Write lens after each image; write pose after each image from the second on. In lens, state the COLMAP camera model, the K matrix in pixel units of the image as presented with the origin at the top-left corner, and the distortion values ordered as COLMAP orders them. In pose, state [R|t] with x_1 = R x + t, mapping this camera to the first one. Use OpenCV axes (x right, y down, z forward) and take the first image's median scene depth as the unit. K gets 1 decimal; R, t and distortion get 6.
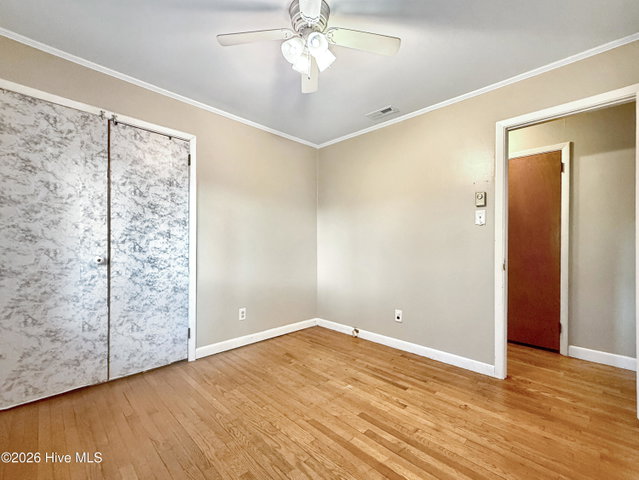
lens RADIAL K [[287.3, 0, 319.5], [0, 287.3, 240.0], [0, 0, 1]] dist [-0.000057, 0.000176]
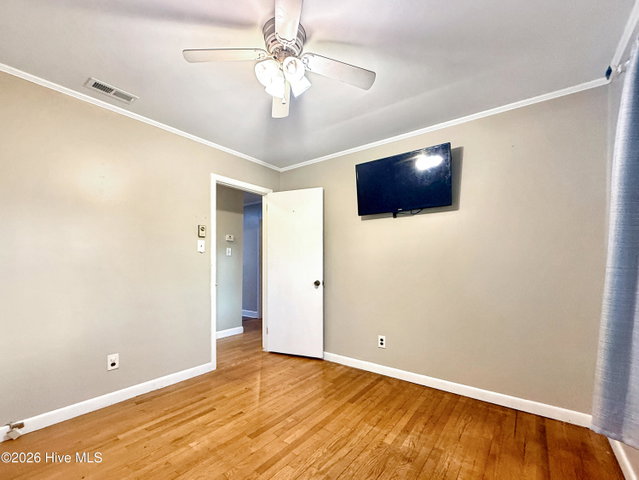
lens RADIAL K [[268.9, 0, 317.9], [0, 268.9, 262.4], [0, 0, 1]] dist [-0.000413, -0.000053]
pose [[-0.116847, -0.007633, 0.993121, -0.642799], [-0.018430, 0.999815, 0.005516, -0.027221], [-0.992979, -0.017659, -0.116966, 0.669963]]
